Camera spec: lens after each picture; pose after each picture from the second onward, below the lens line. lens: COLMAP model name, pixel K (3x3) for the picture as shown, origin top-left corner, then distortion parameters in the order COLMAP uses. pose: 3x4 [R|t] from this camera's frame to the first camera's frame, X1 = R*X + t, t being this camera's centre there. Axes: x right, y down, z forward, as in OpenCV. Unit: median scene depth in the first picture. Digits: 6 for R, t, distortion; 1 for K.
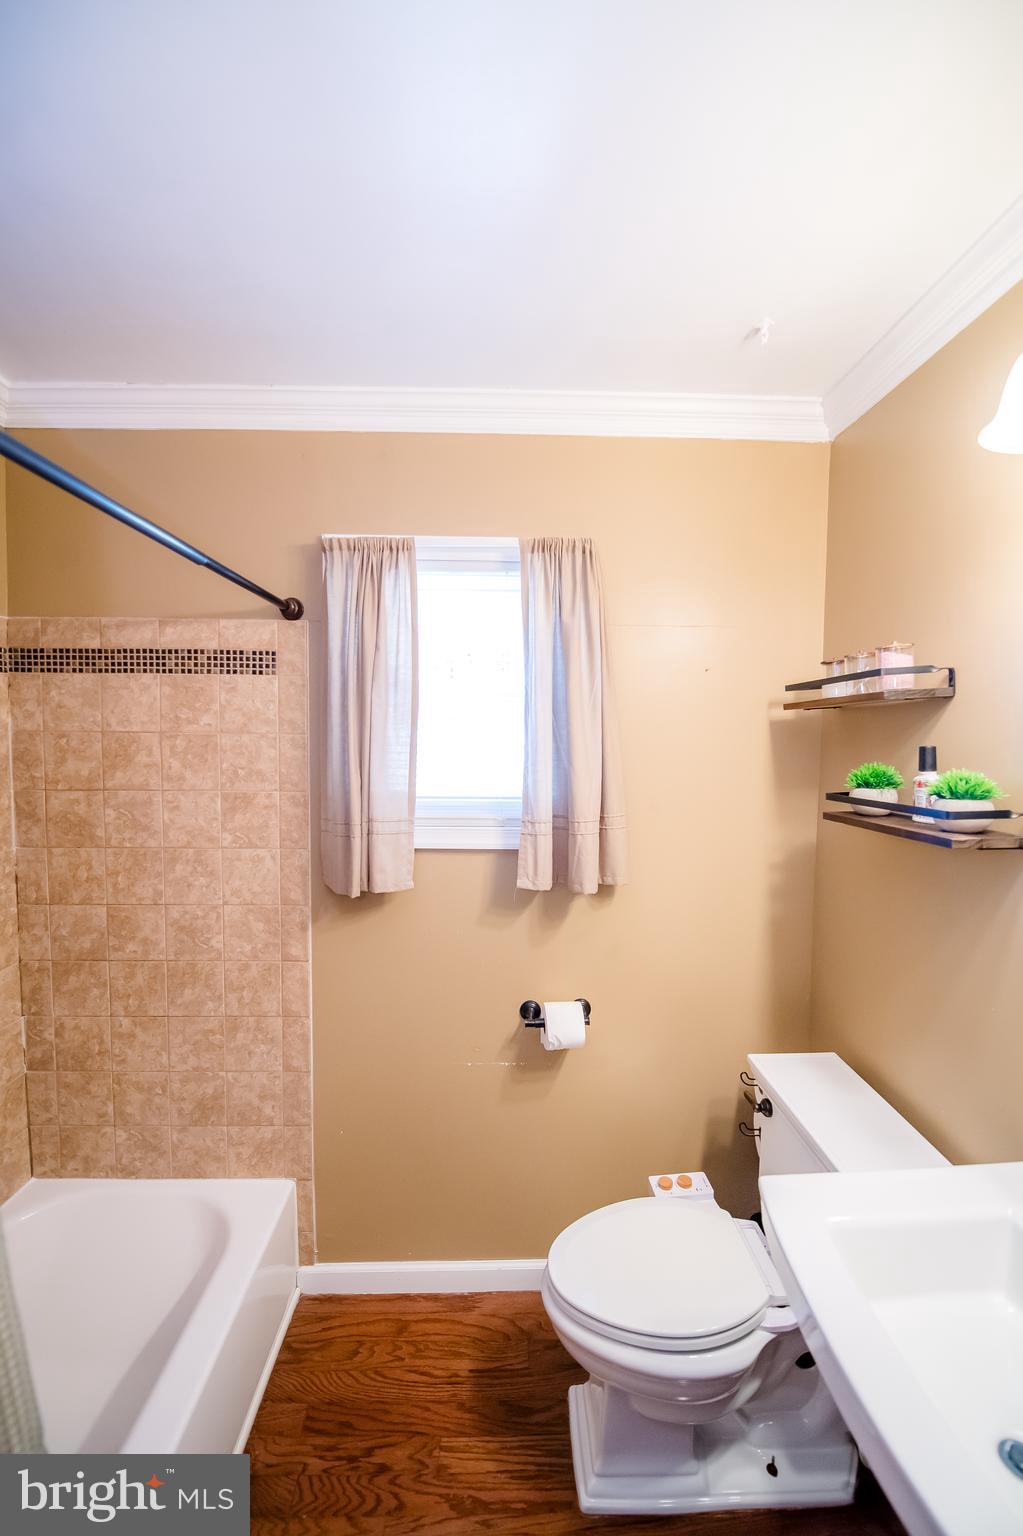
lens RADIAL K [[648.4, 0, 512.0], [0, 648.4, 787.0], [0, 0, 1]] dist [-0.014297, -0.003423]
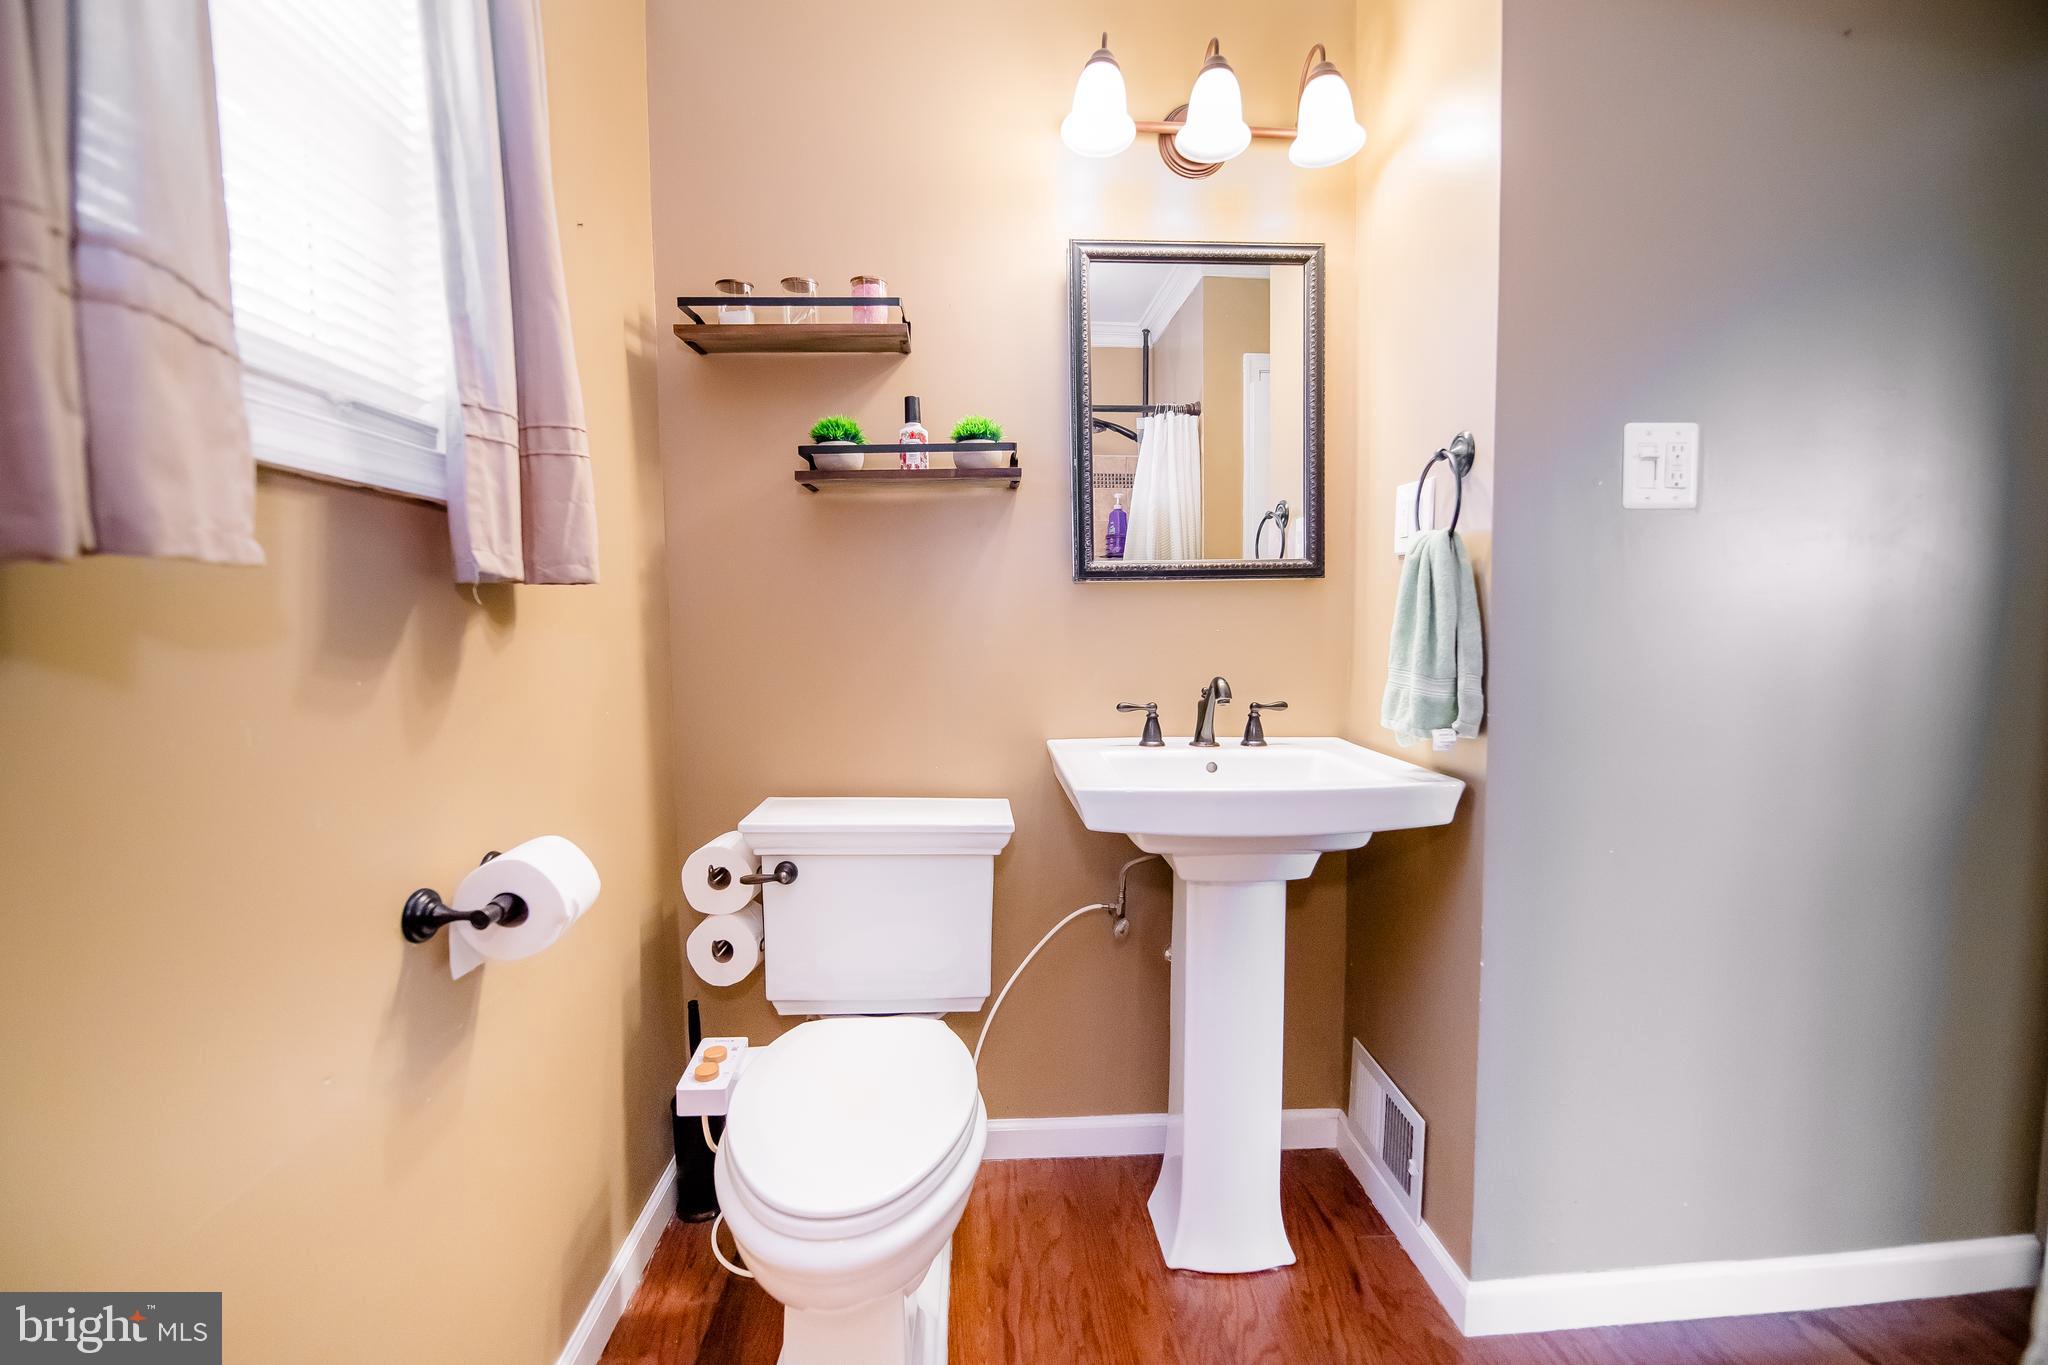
lens RADIAL K [[821.5, 0, 1020.6], [0, 821.5, 684.1], [0, 0, 1]] dist [-0.012786, -0.003407]
pose [[-0.017814, -0.093768, 0.995435, -0.650914], [0.094964, 0.990933, 0.095043, 0.268678], [-0.995321, 0.096224, -0.008748, 0.869878]]
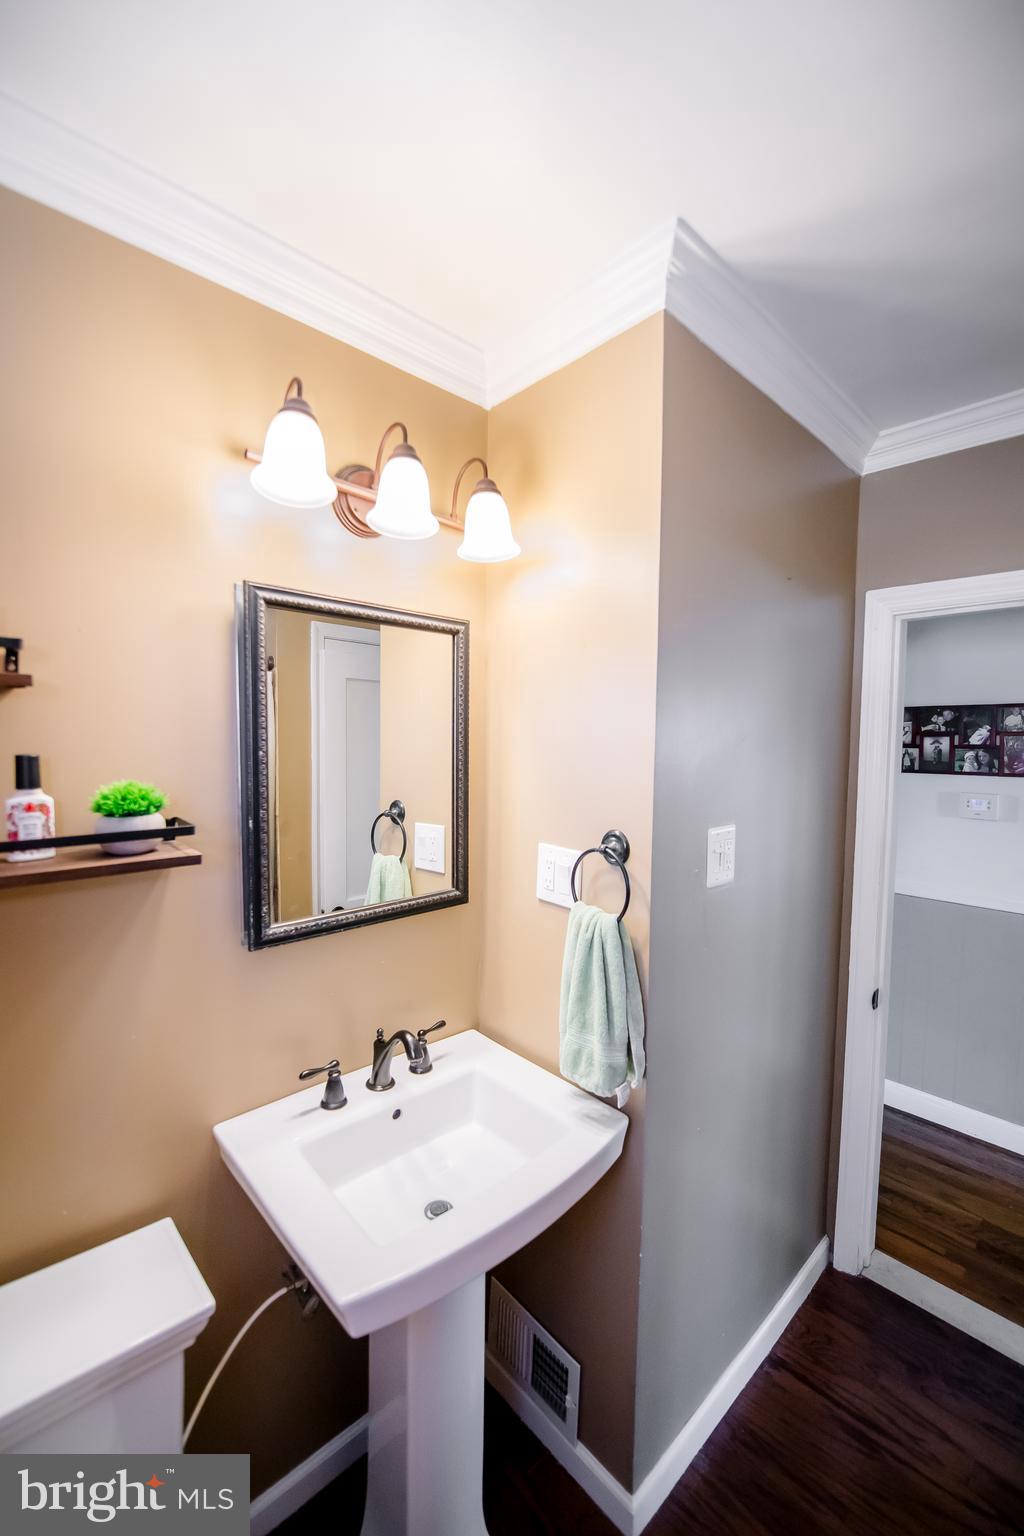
lens RADIAL K [[627.3, 0, 505.9], [0, 627.3, 788.8], [0, 0, 1]] dist [0.000277, -0.013378]
pose [[-0.646711, -0.065557, 0.759913, -0.238785], [0.043511, 0.991506, 0.122566, -0.087130], [-0.761493, 0.112329, -0.638365, 1.024231]]
